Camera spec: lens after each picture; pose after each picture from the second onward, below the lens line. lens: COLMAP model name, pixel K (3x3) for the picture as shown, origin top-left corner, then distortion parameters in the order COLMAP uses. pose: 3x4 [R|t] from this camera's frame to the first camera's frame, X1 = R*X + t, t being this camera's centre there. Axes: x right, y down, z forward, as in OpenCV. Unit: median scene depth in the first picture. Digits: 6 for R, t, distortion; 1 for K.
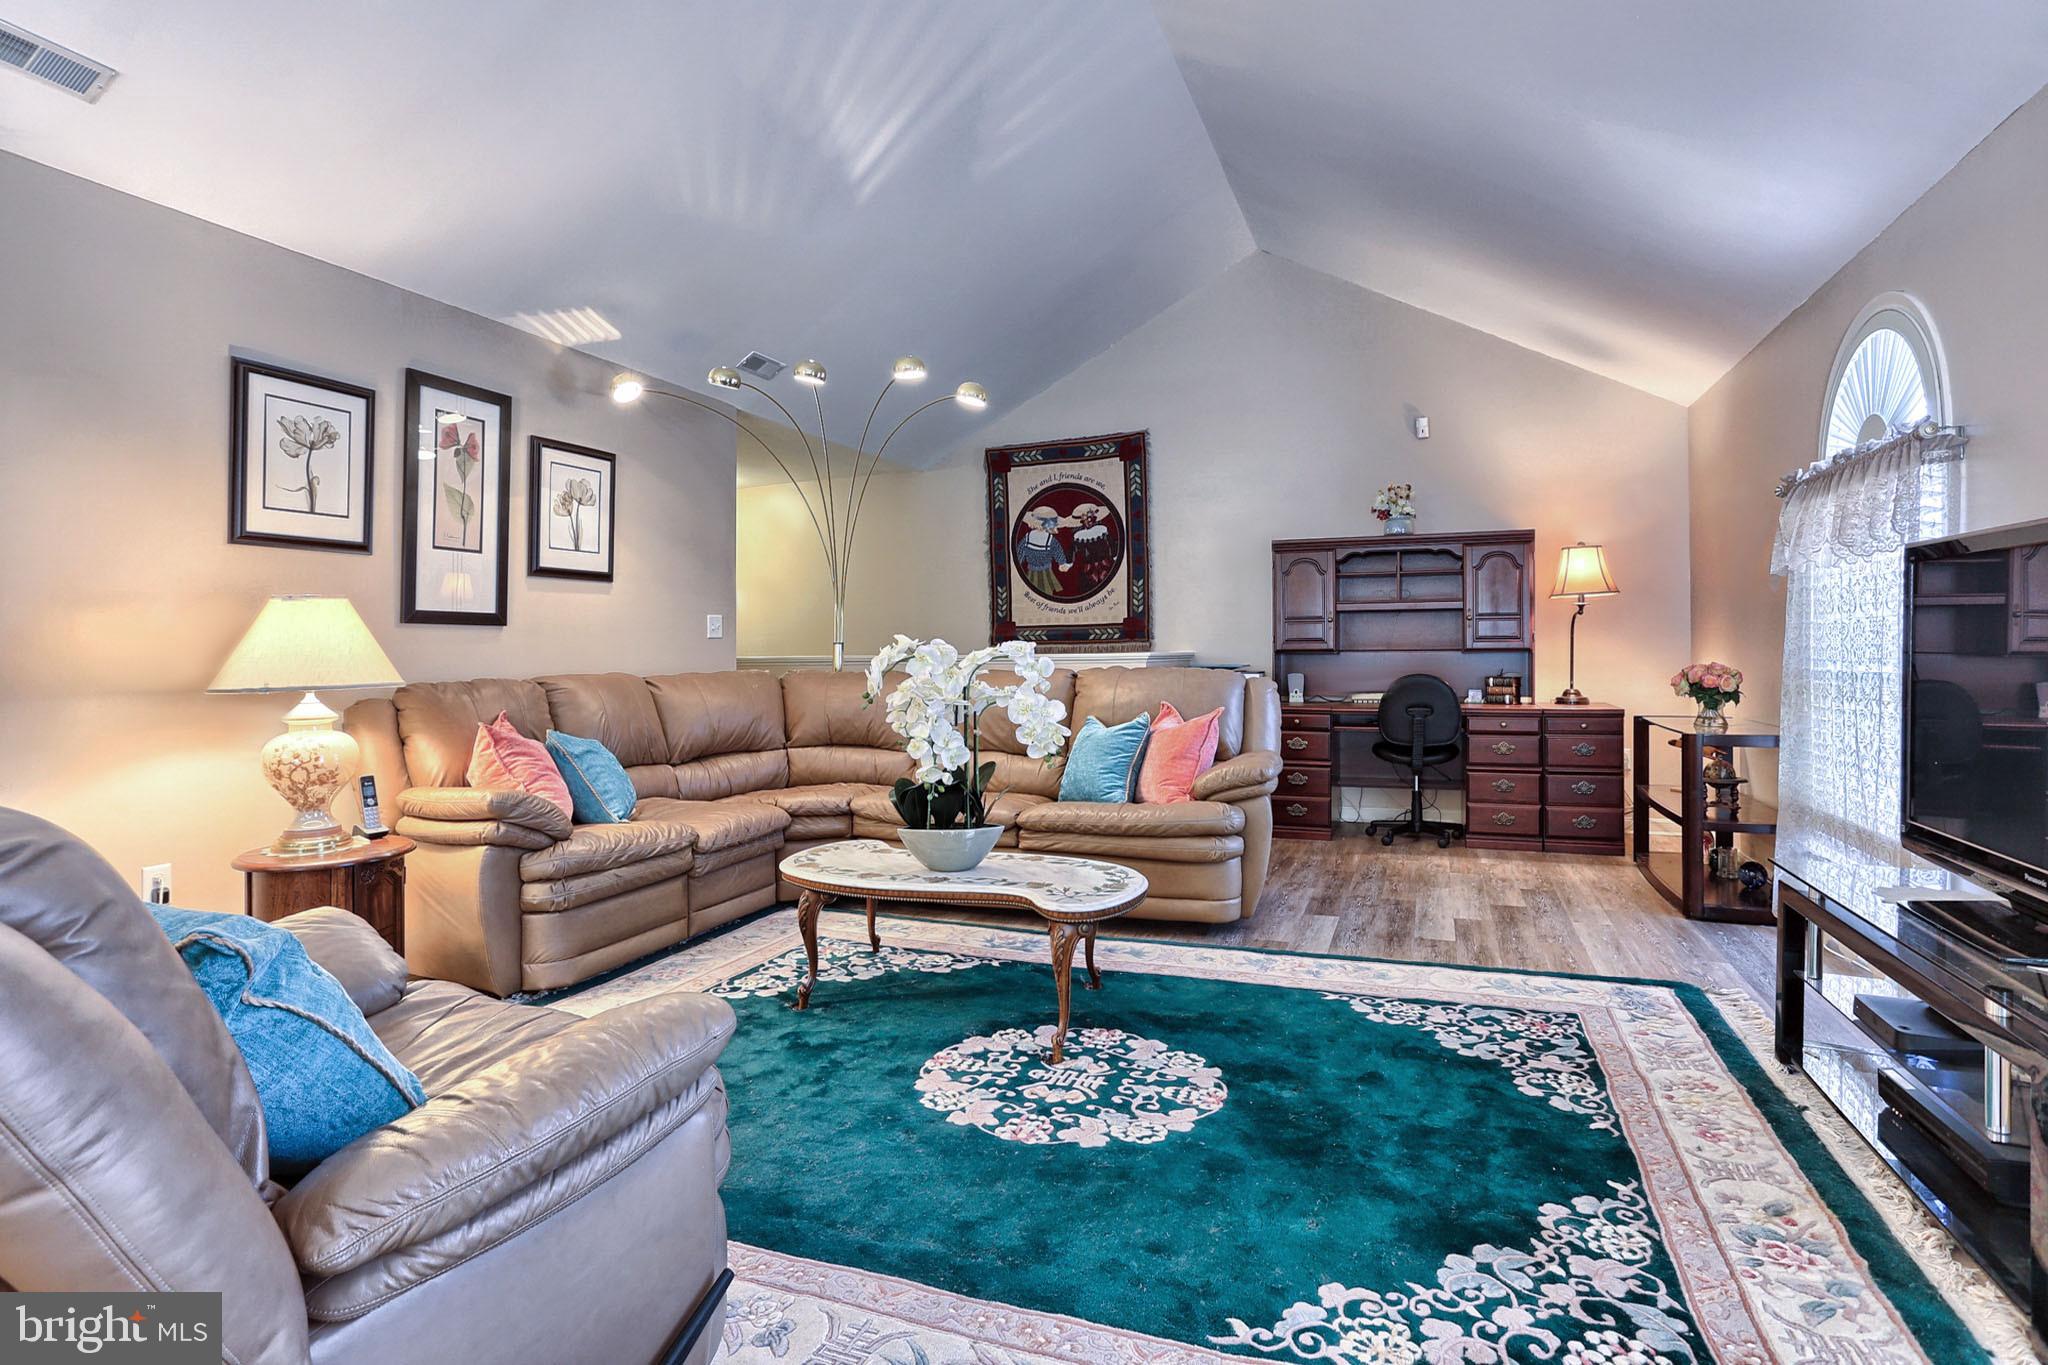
lens RADIAL K [[1001.0, 0, 1070.5], [0, 1001.0, 694.2], [0, 0, 1]] dist [-0.039120, 0.016312]
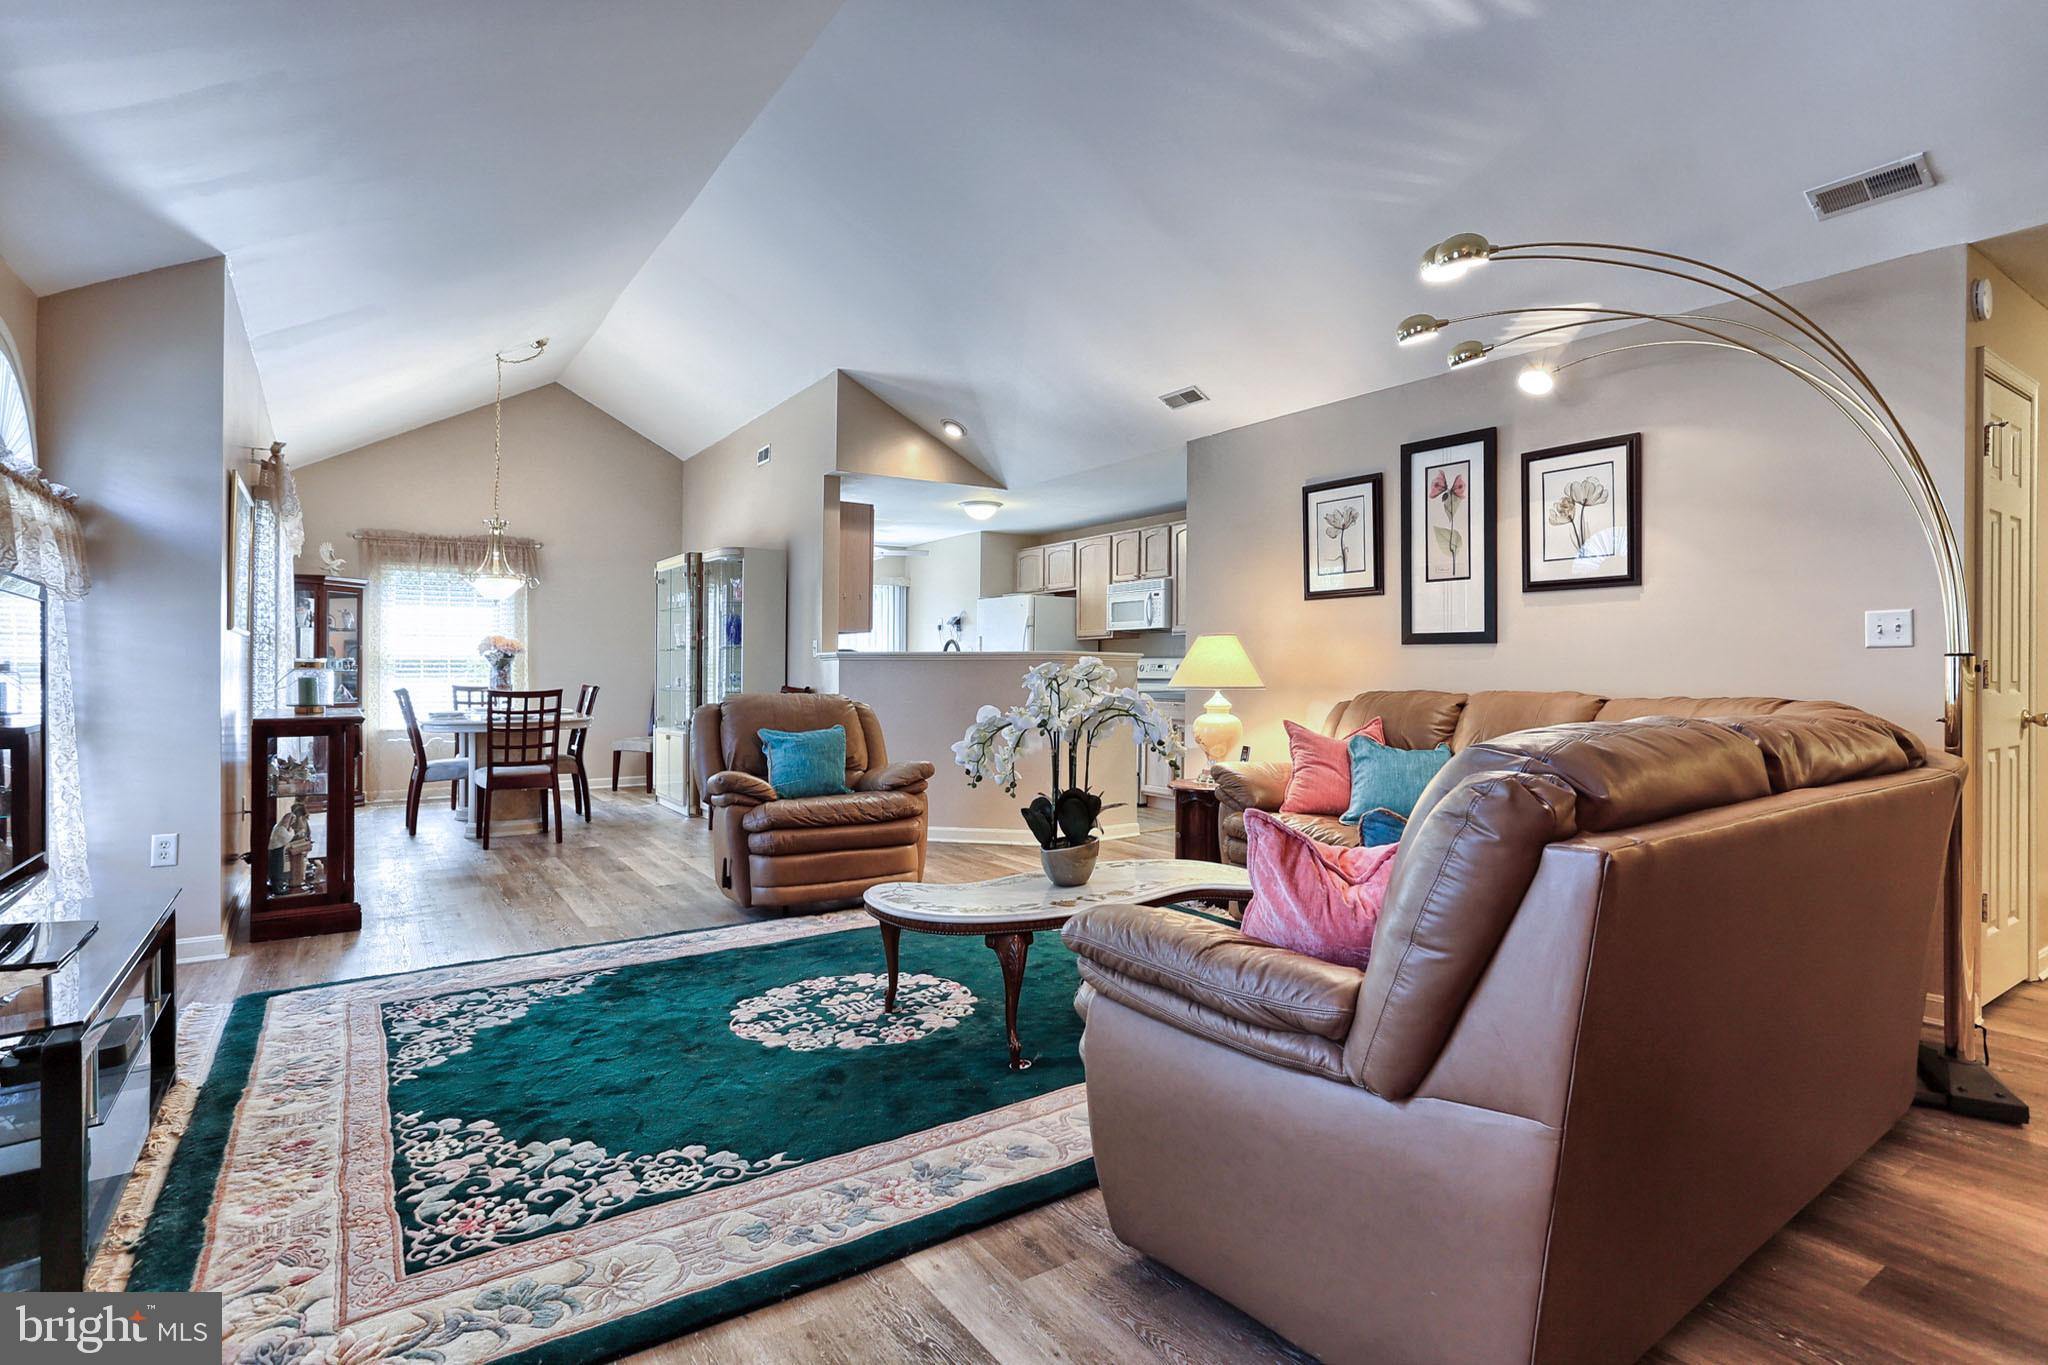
lens RADIAL K [[1001.0, 0, 1070.5], [0, 1001.0, 694.2], [0, 0, 1]] dist [-0.039120, 0.016312]
pose [[-0.555676, 0.028276, -0.830918, 0.841935], [-0.027485, 0.998250, 0.052351, -0.085162], [0.830945, 0.051928, -0.553926, 1.796042]]
